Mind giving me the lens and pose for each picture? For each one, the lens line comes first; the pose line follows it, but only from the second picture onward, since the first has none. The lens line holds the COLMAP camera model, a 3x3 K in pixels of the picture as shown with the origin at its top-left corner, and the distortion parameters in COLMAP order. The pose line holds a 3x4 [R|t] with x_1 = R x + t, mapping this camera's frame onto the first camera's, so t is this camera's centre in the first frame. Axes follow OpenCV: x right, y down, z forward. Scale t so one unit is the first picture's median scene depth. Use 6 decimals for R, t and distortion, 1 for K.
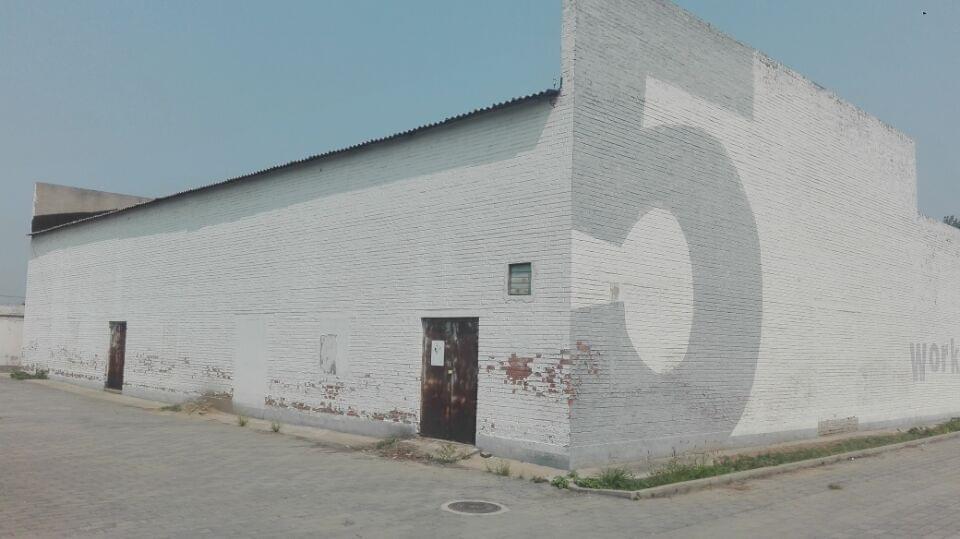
lens RADIAL K [[770.4, 0, 481.3], [0, 770.4, 274.8], [0, 0, 1]] dist [0.088863, -0.183872]
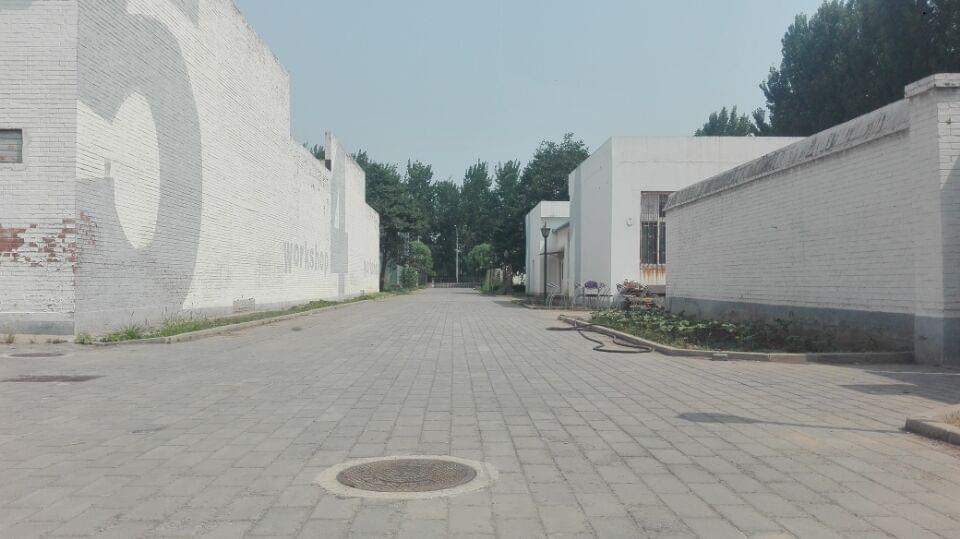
lens RADIAL K [[770.4, 0, 481.3], [0, 770.4, 274.8], [0, 0, 1]] dist [0.088863, -0.183872]
pose [[0.664837, -0.016194, 0.746813, -0.280609], [-0.056712, 0.995785, 0.072080, 0.062695], [-0.744833, -0.090275, 0.661116, -0.078075]]
